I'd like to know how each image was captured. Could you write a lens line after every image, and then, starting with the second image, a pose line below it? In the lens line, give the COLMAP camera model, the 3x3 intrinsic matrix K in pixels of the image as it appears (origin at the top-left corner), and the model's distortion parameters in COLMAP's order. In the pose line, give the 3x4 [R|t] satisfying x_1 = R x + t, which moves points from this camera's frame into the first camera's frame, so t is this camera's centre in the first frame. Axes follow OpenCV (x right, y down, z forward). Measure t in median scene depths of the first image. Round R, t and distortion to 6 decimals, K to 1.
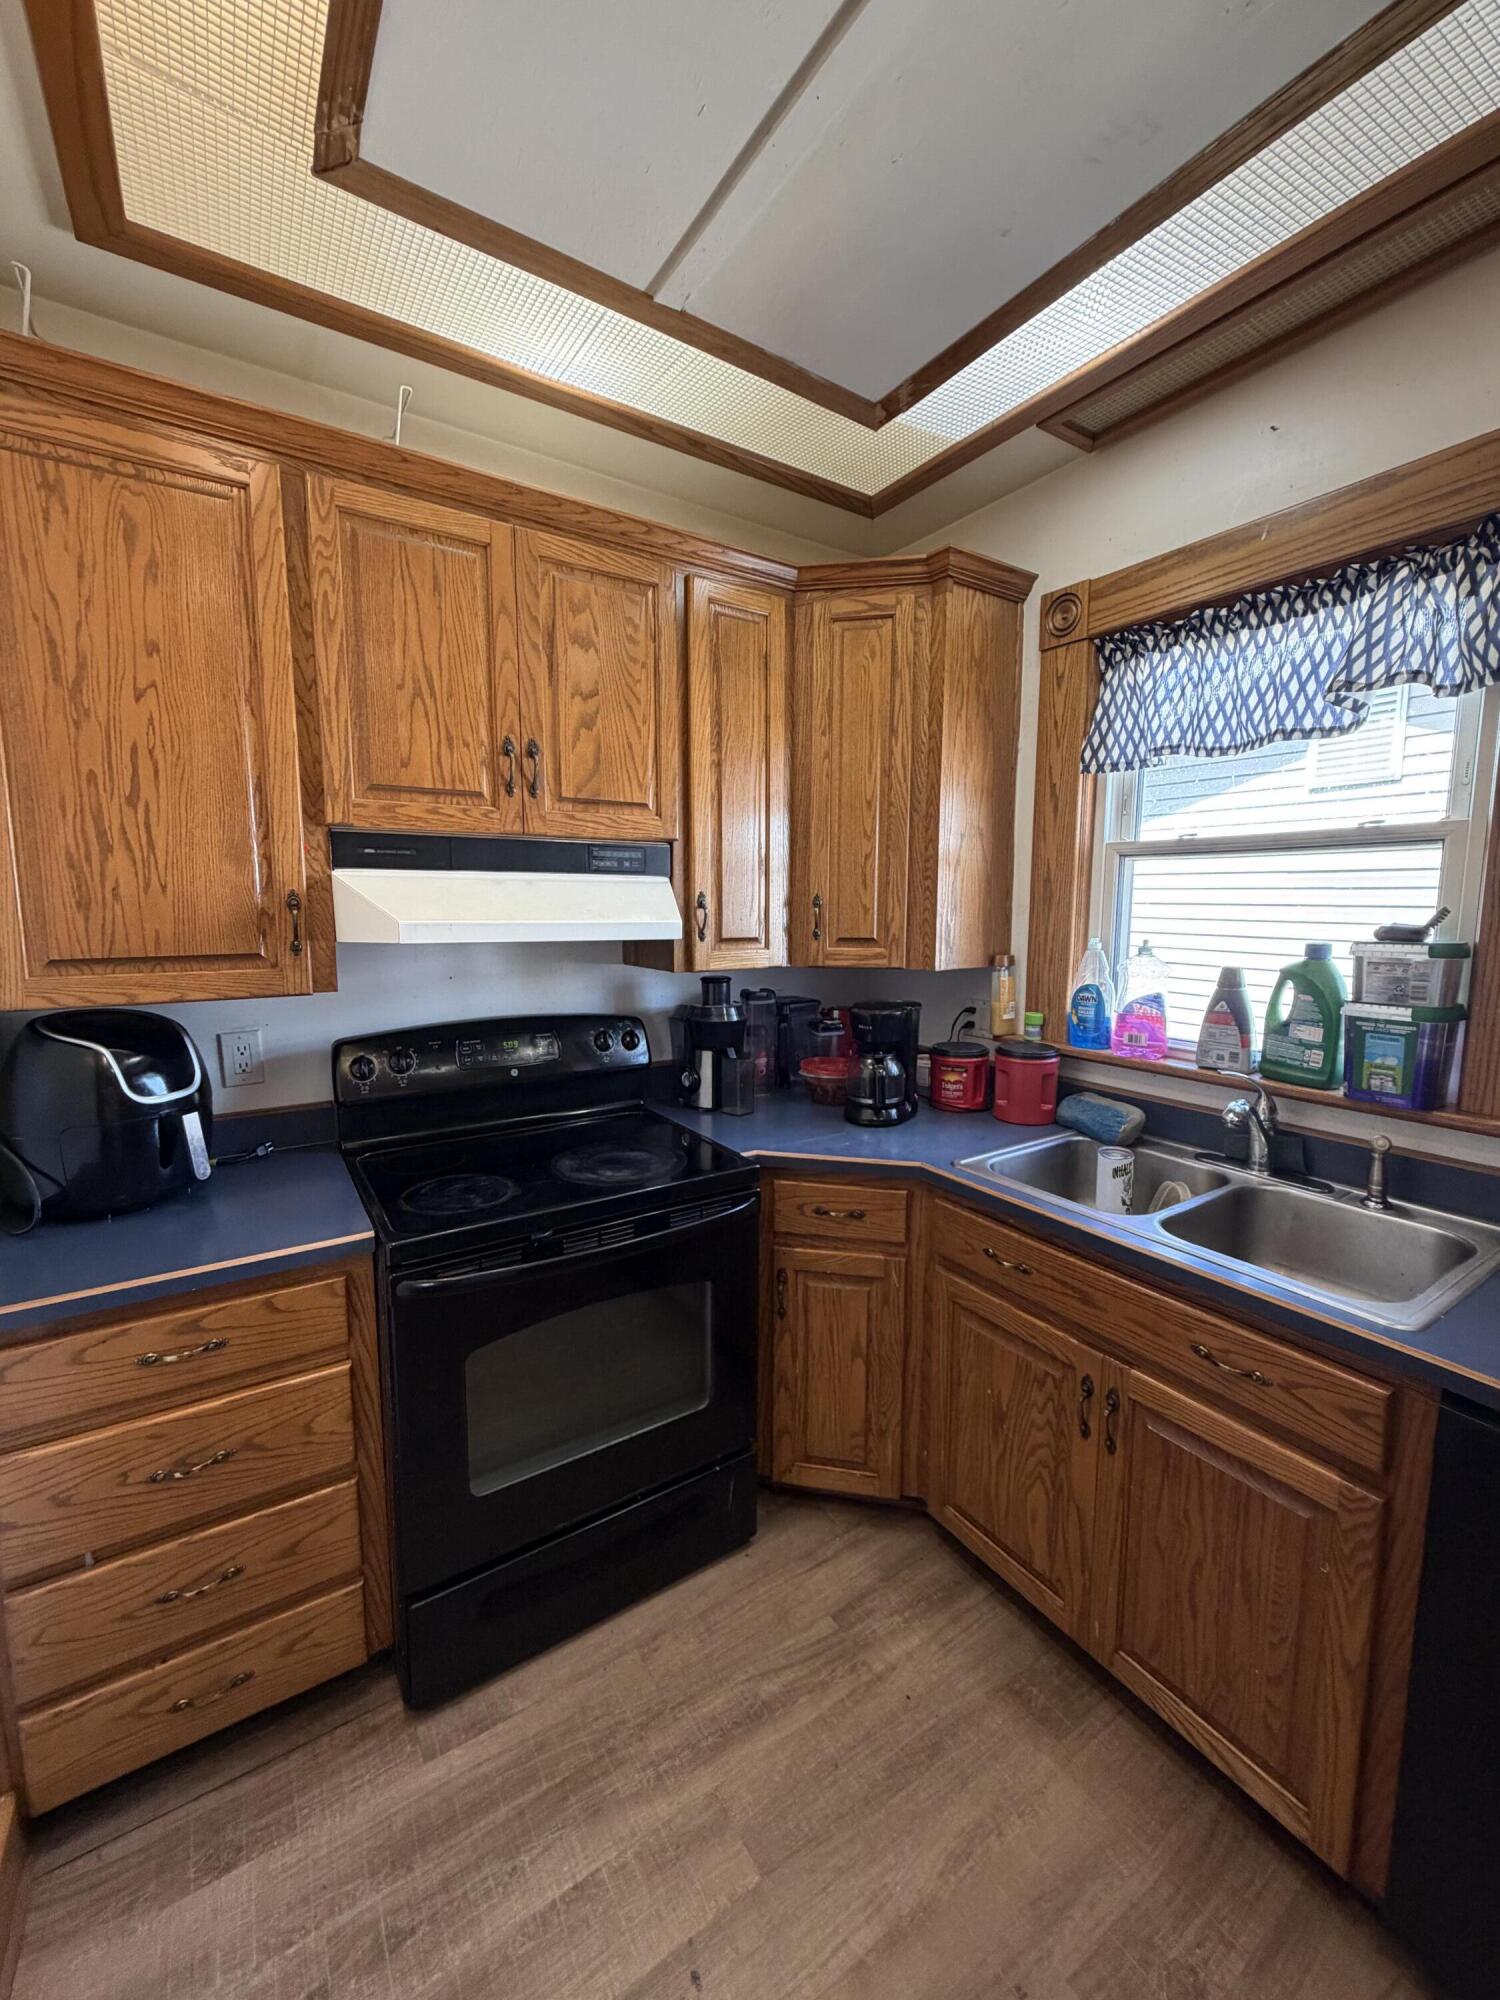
lens RADIAL K [[796.3, 0, 747.0], [0, 796.3, 996.6], [0, 0, 1]] dist [-0.001019, 0.001190]
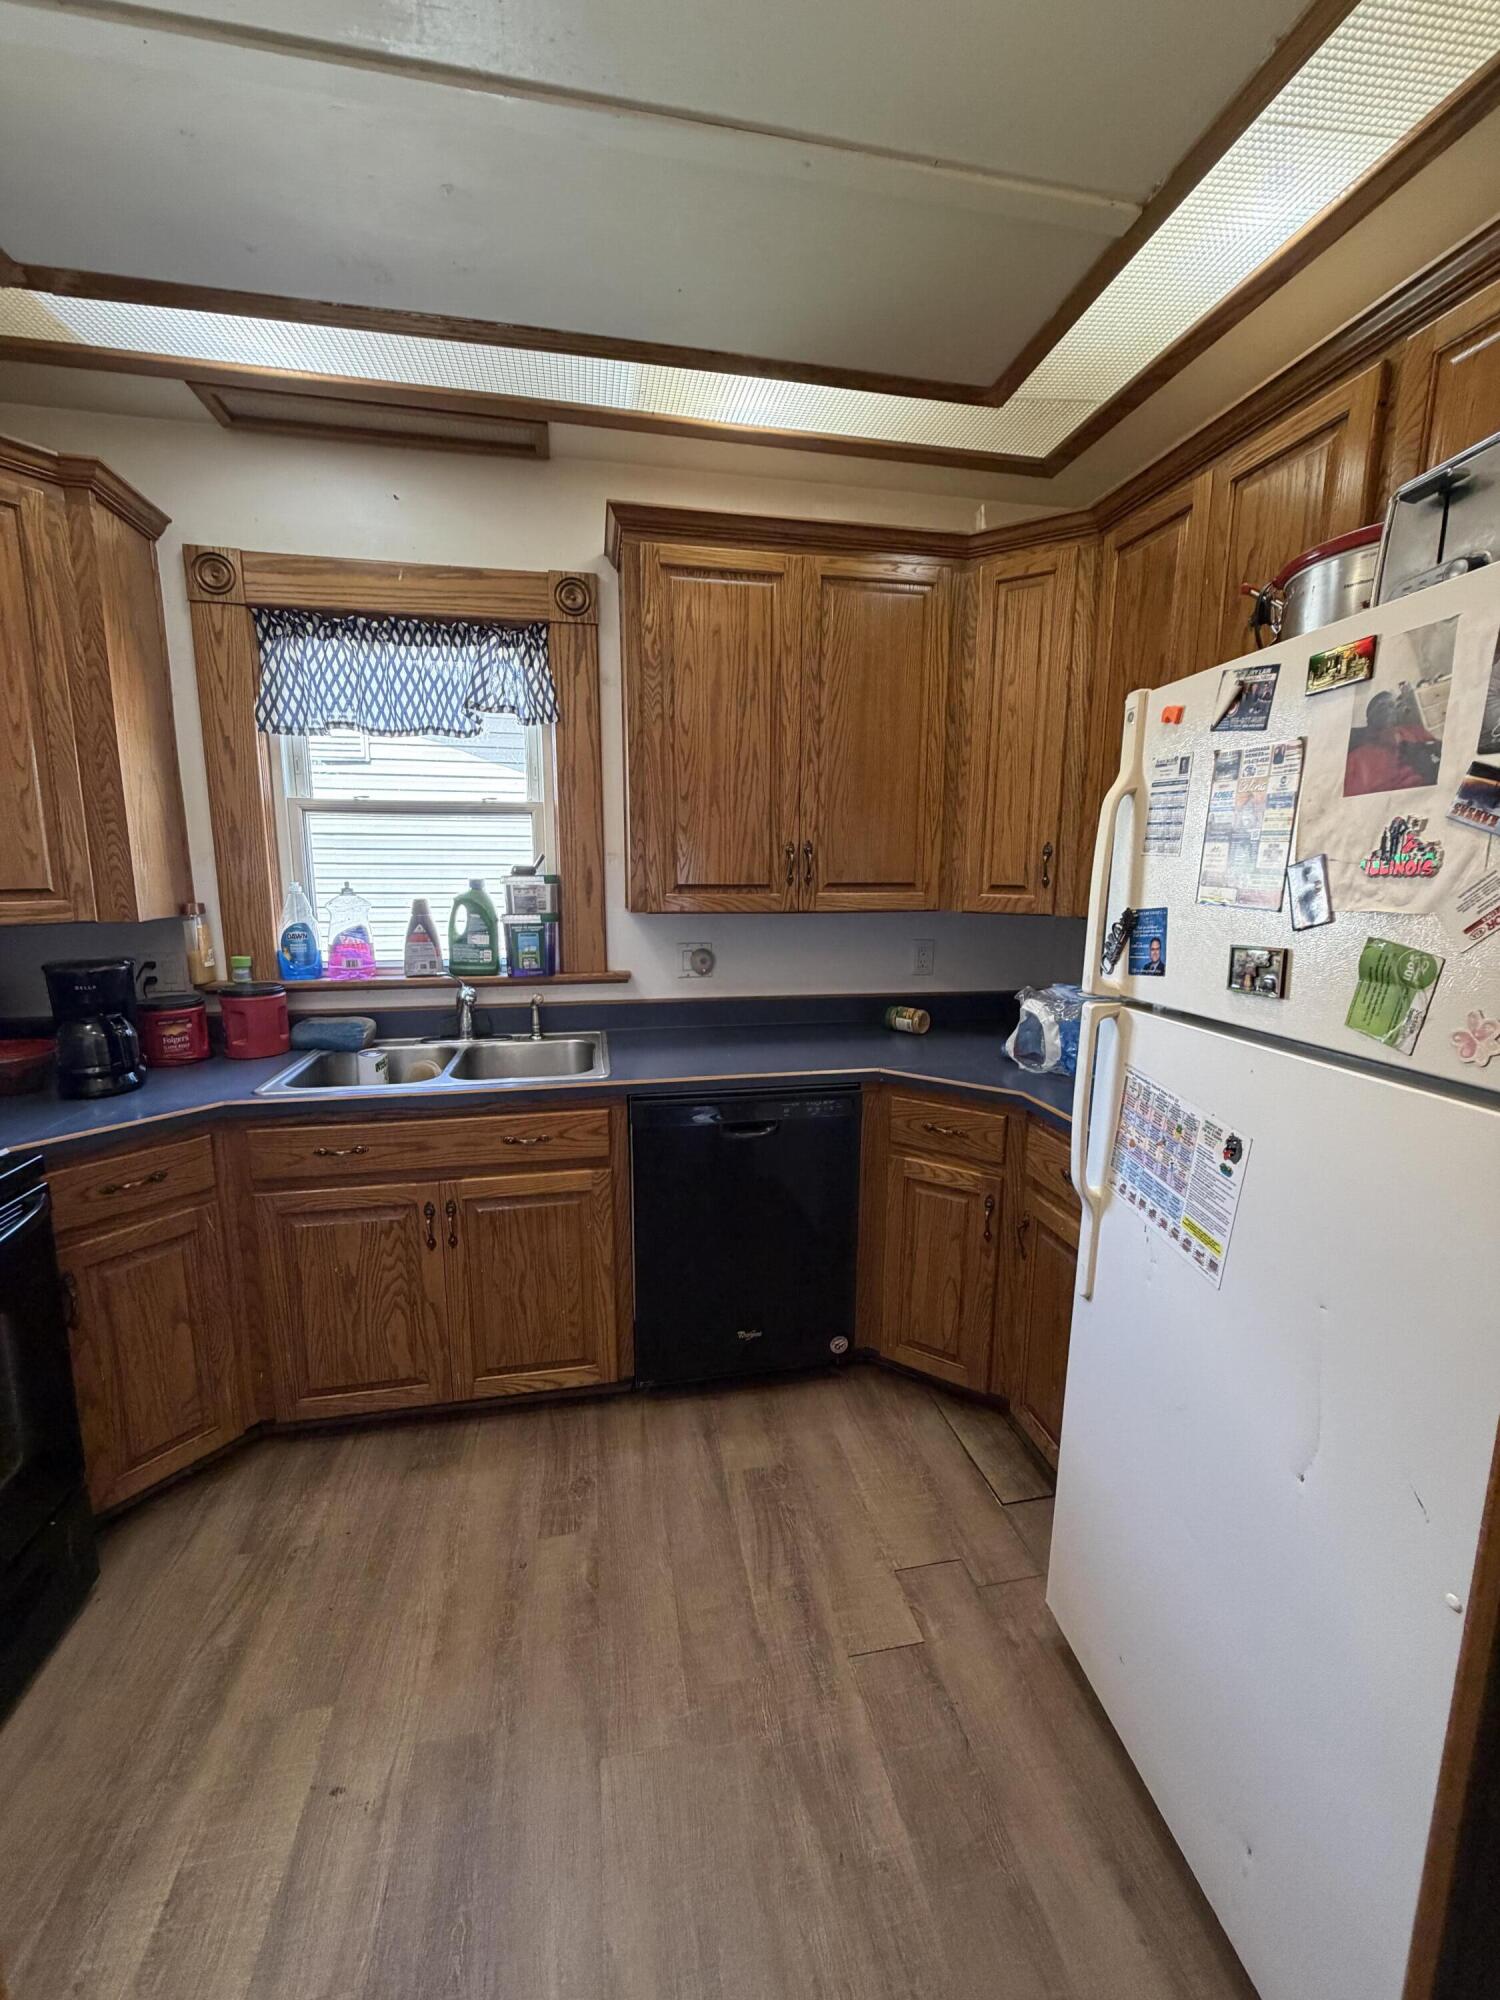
lens RADIAL K [[796.3, 0, 747.3], [0, 796.3, 1001.2], [0, 0, 1]] dist [-0.001019, 0.001190]
pose [[0.374028, -0.154598, 0.914441, -0.423199], [0.110250, 0.986428, 0.121674, 0.029134], [-0.920841, 0.055308, 0.385997, -0.023220]]
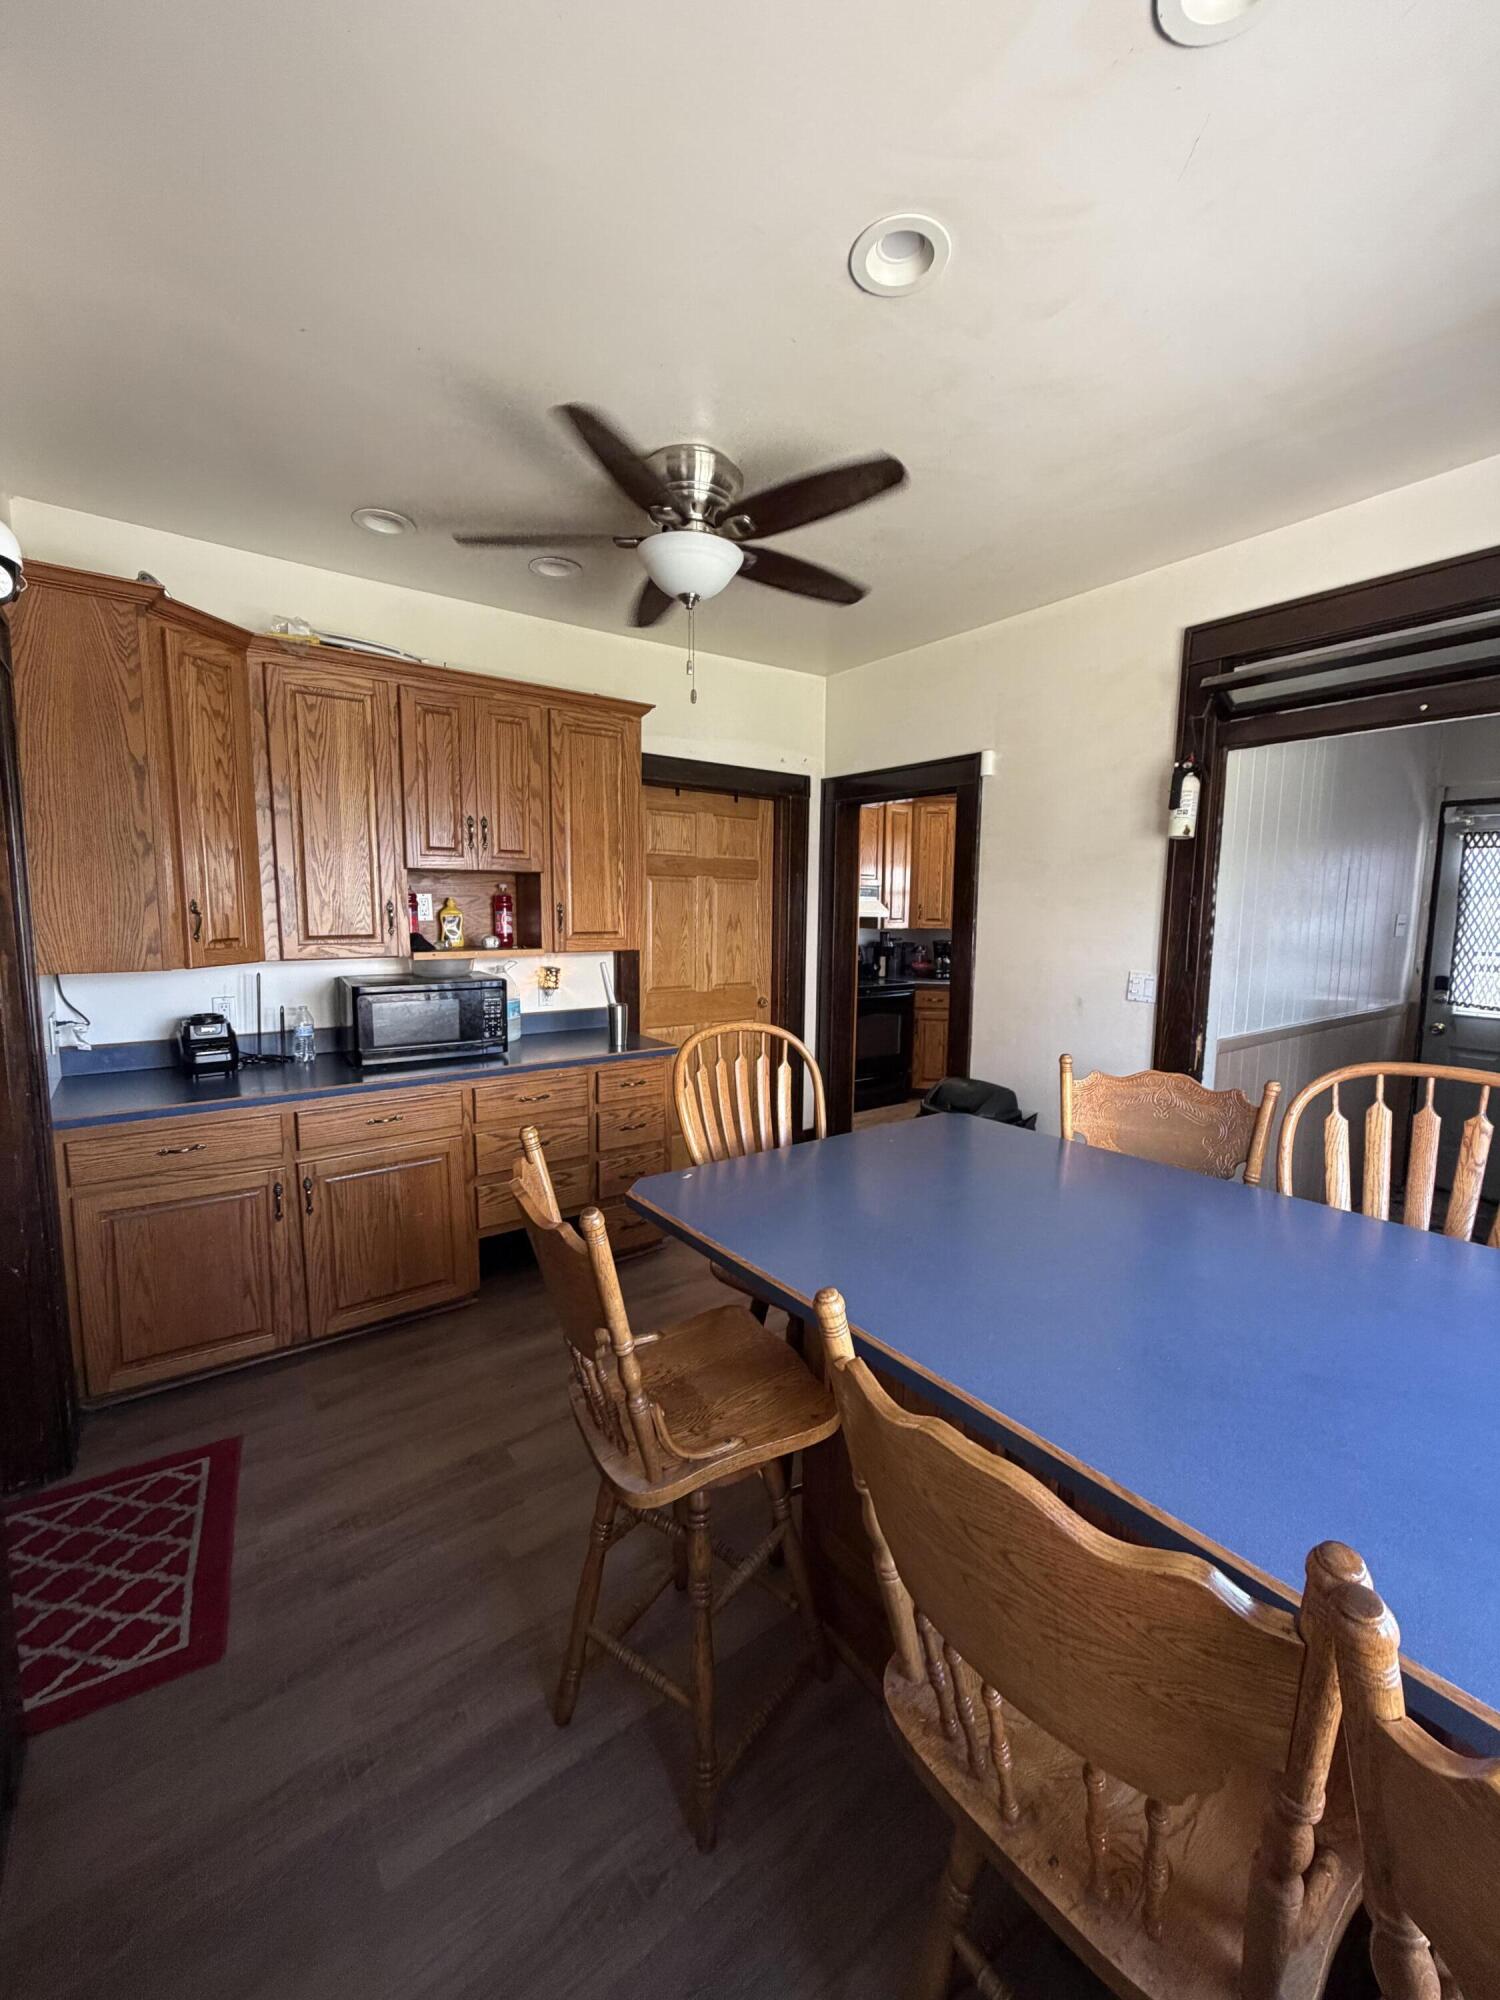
lens RADIAL K [[796.3, 0, 756.6], [0, 796.3, 995.3], [0, 0, 1]] dist [-0.001019, 0.001190]
pose [[0.998078, 0.006005, 0.061681, -0.808725], [-0.005514, 0.999952, -0.008128, 0.275899], [-0.061726, 0.007772, 0.998063, -2.202909]]
